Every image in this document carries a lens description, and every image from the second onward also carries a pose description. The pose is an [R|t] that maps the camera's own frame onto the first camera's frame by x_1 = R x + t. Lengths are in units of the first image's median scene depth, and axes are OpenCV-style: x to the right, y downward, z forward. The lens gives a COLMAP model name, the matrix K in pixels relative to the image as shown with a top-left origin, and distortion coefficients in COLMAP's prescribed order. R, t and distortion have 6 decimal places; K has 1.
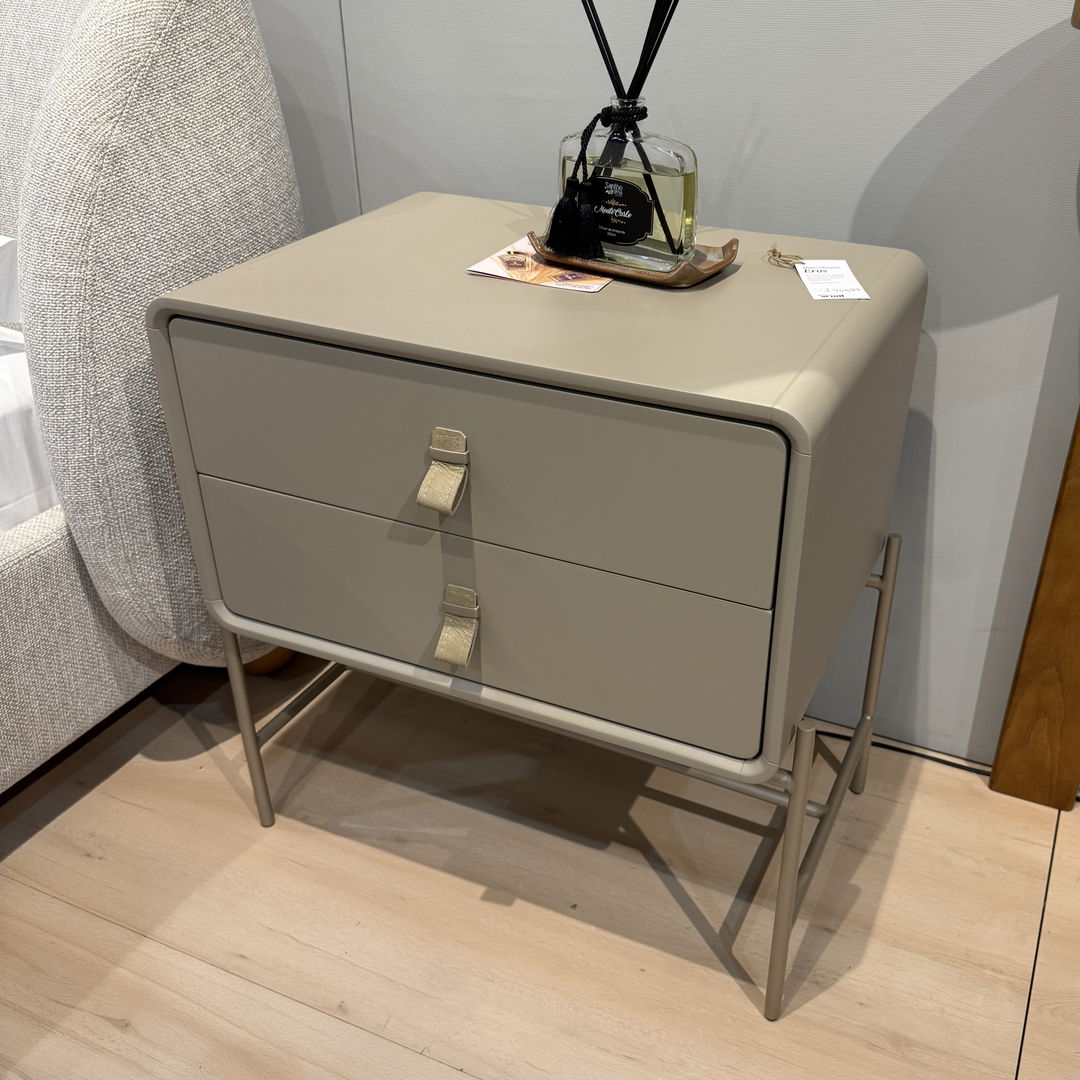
lens RADIAL K [[1036.0, 0, 541.9], [0, 1036.0, 539.6], [0, 0, 1]] dist [-0.005025, 0.000000]
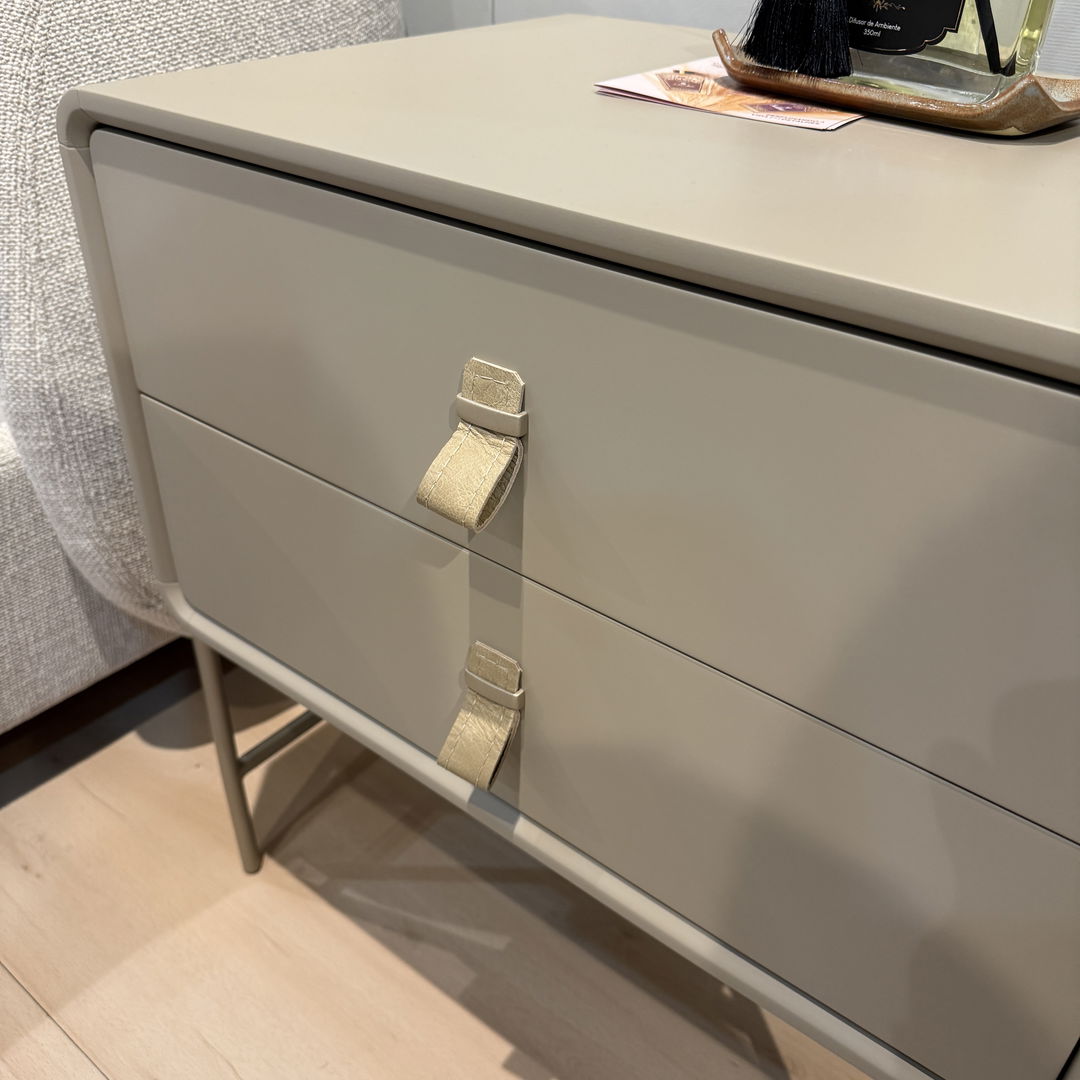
lens RADIAL K [[1036.0, 0, 494.7], [0, 1036.0, 552.1], [0, 0, 1]] dist [-0.005025, 0.000000]
pose [[0.972520, 0.145657, -0.181628, 0.013159], [-0.133815, 0.988096, 0.075896, -0.044433], [0.190521, -0.049506, 0.980434, 0.410086]]
